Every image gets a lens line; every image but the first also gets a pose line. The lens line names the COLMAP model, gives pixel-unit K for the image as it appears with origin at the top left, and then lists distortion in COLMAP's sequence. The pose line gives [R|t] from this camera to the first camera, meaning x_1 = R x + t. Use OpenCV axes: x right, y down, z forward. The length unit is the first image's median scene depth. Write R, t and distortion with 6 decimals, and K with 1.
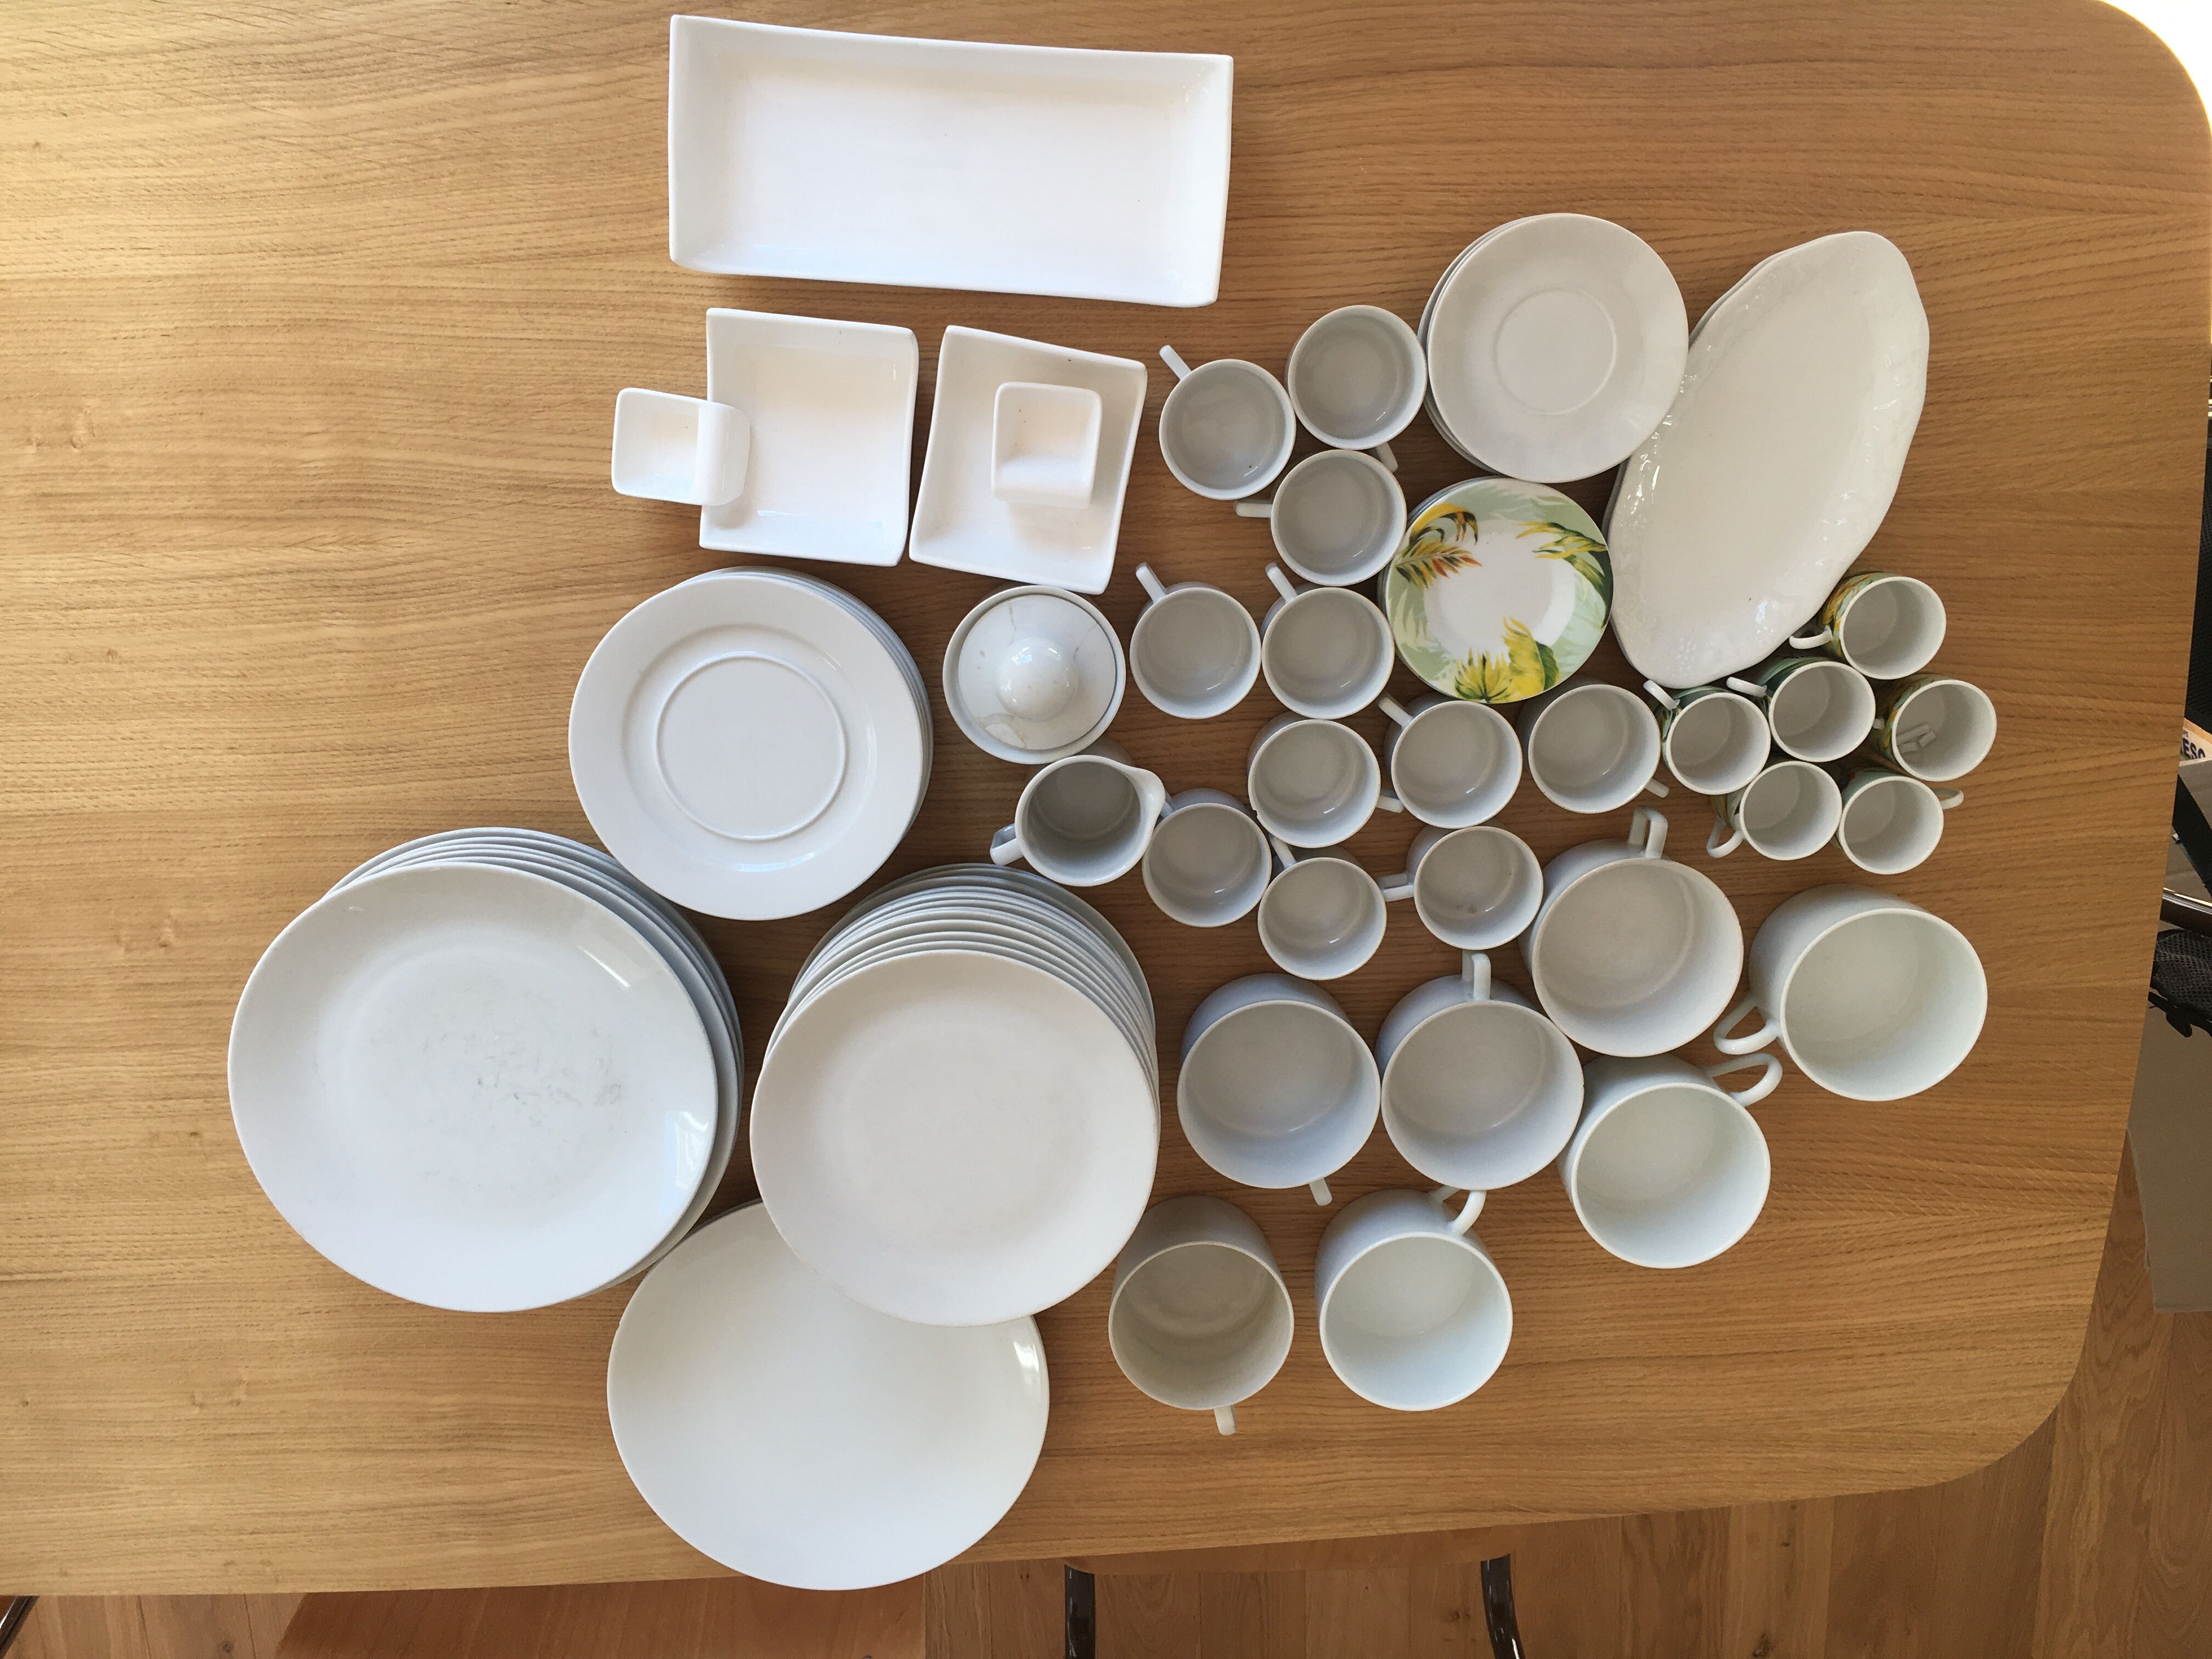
lens RADIAL K [[1920.2, 0, 1119.8], [0, 1920.2, 822.4], [0, 0, 1]] dist [0.078799, -0.111650]
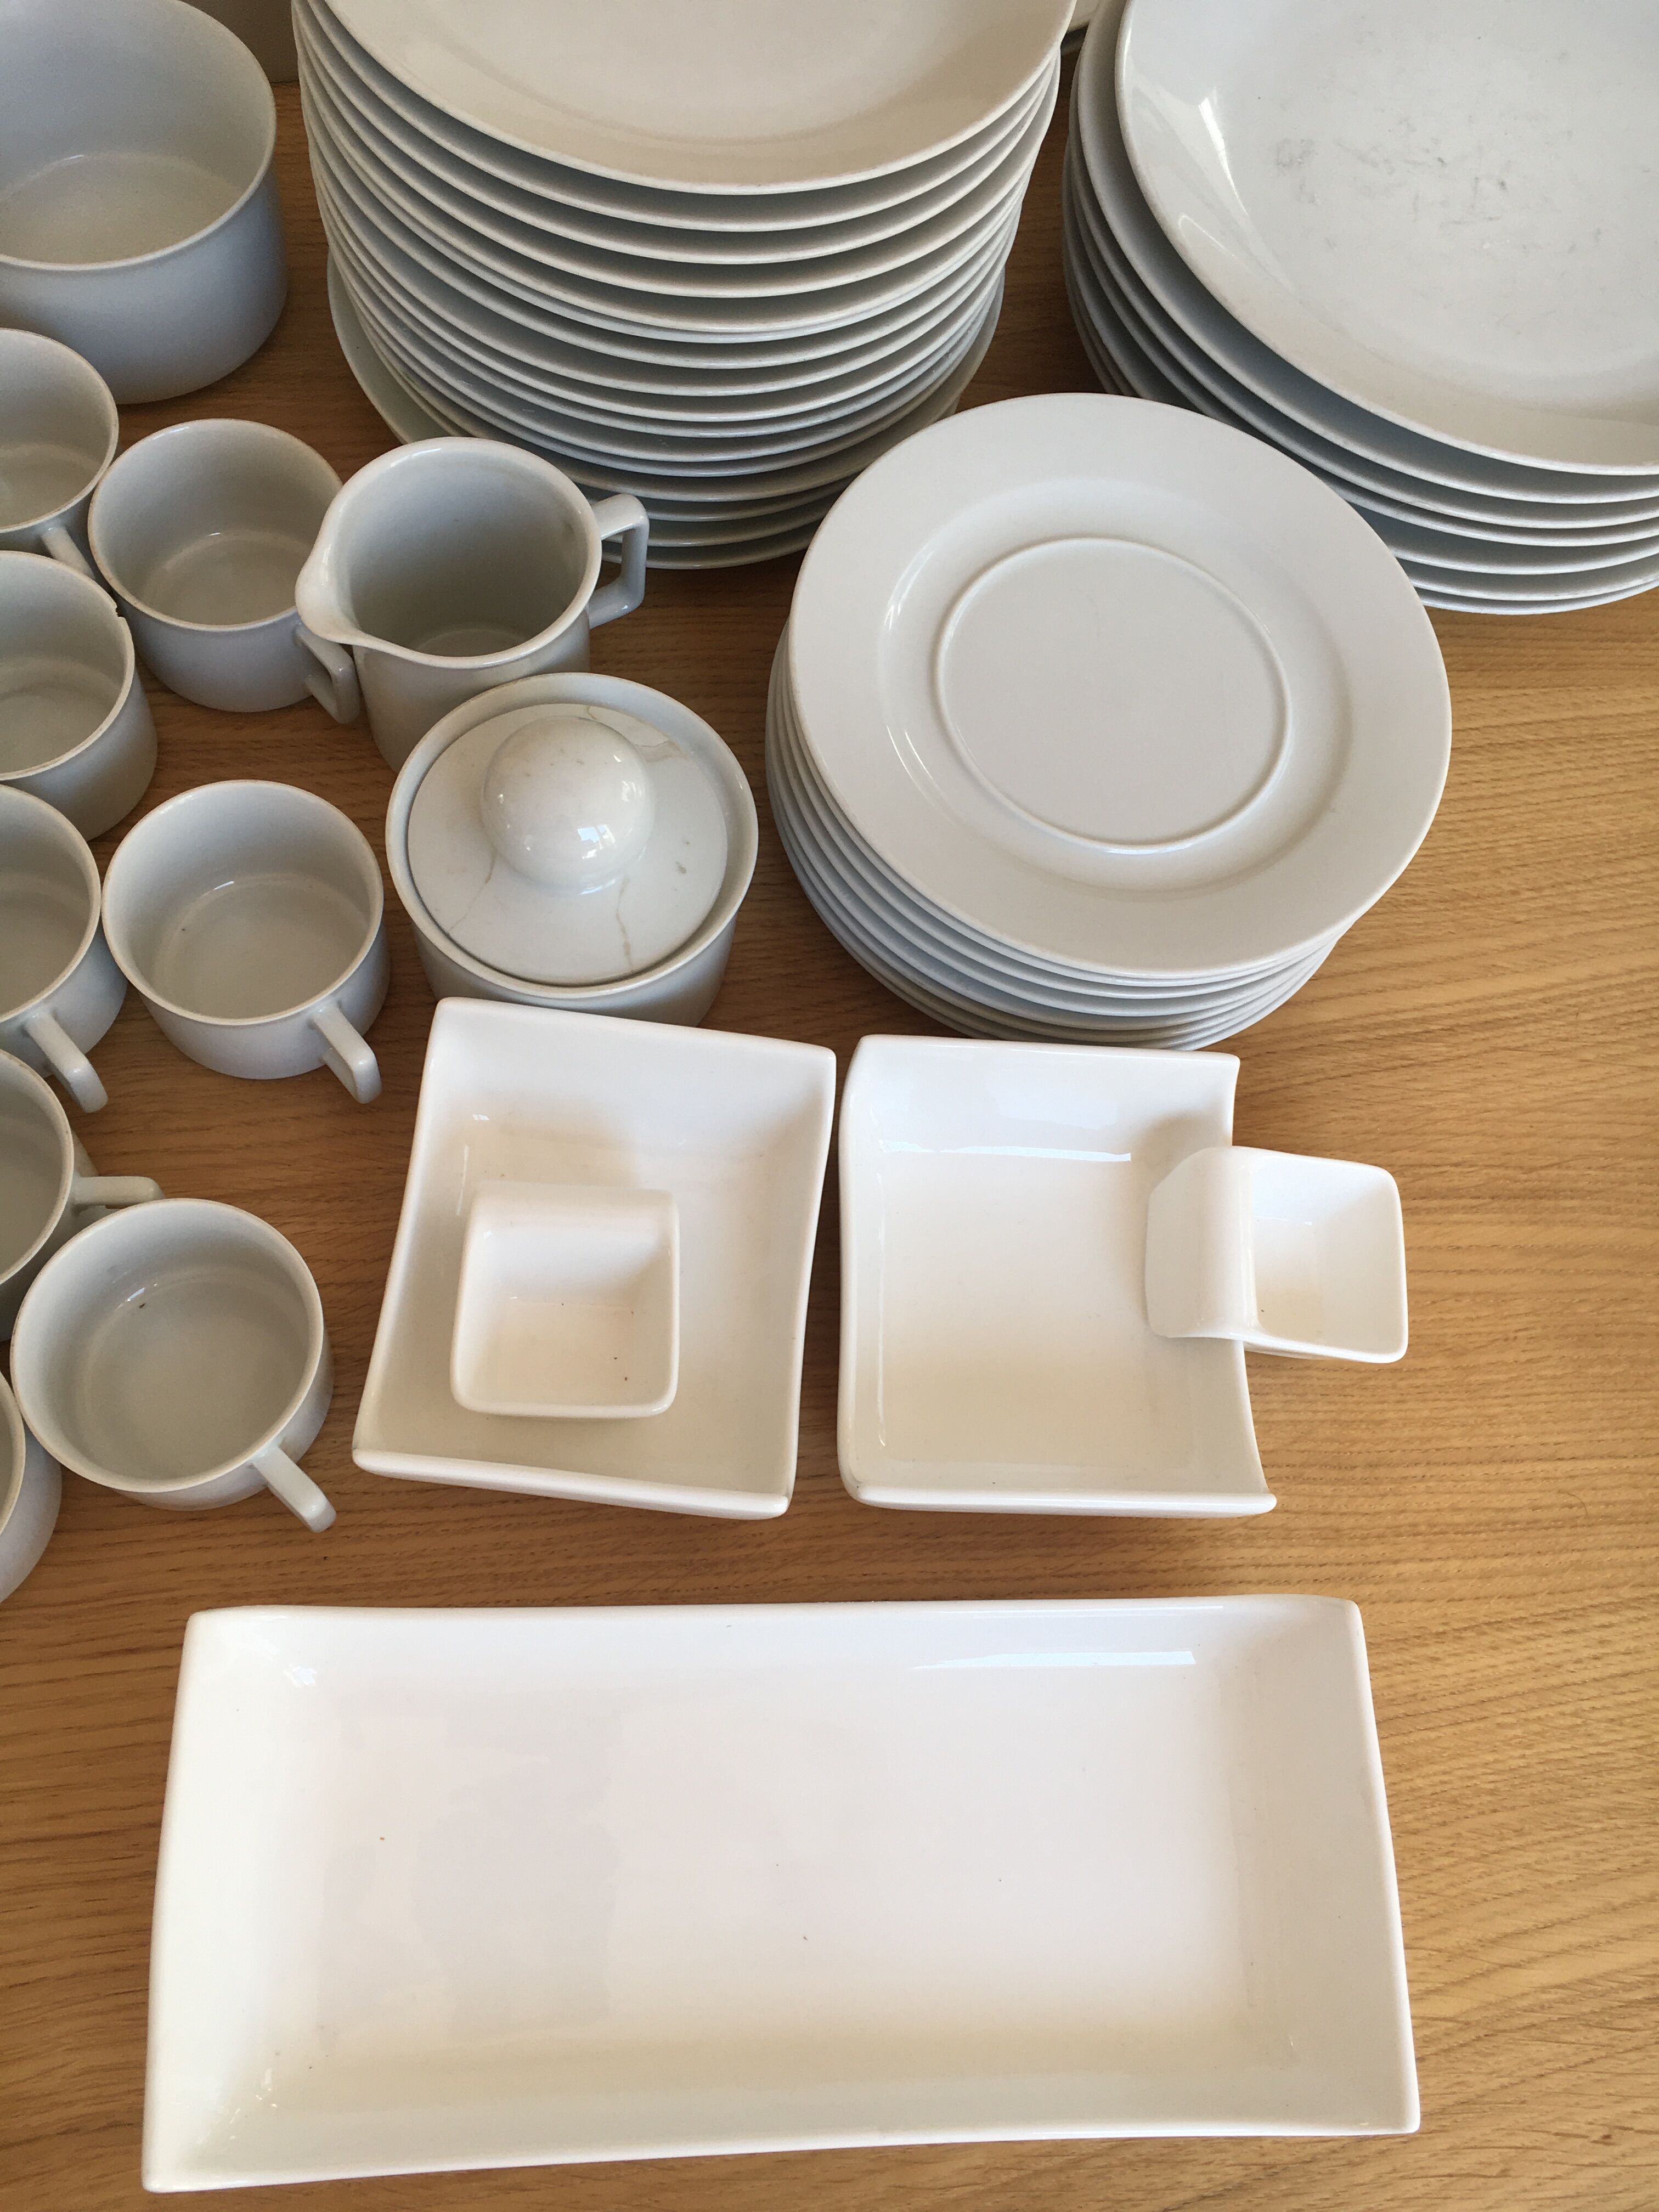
lens RADIAL K [[1920.2, 0, 834.5], [0, 1920.2, 1089.8], [0, 0, 1]] dist [0.078799, -0.111650]
pose [[-0.987568, 0.038998, -0.152278, -0.031960], [-0.054936, -0.993277, 0.101901, -0.193801], [-0.147280, 0.109000, 0.983071, 0.500723]]
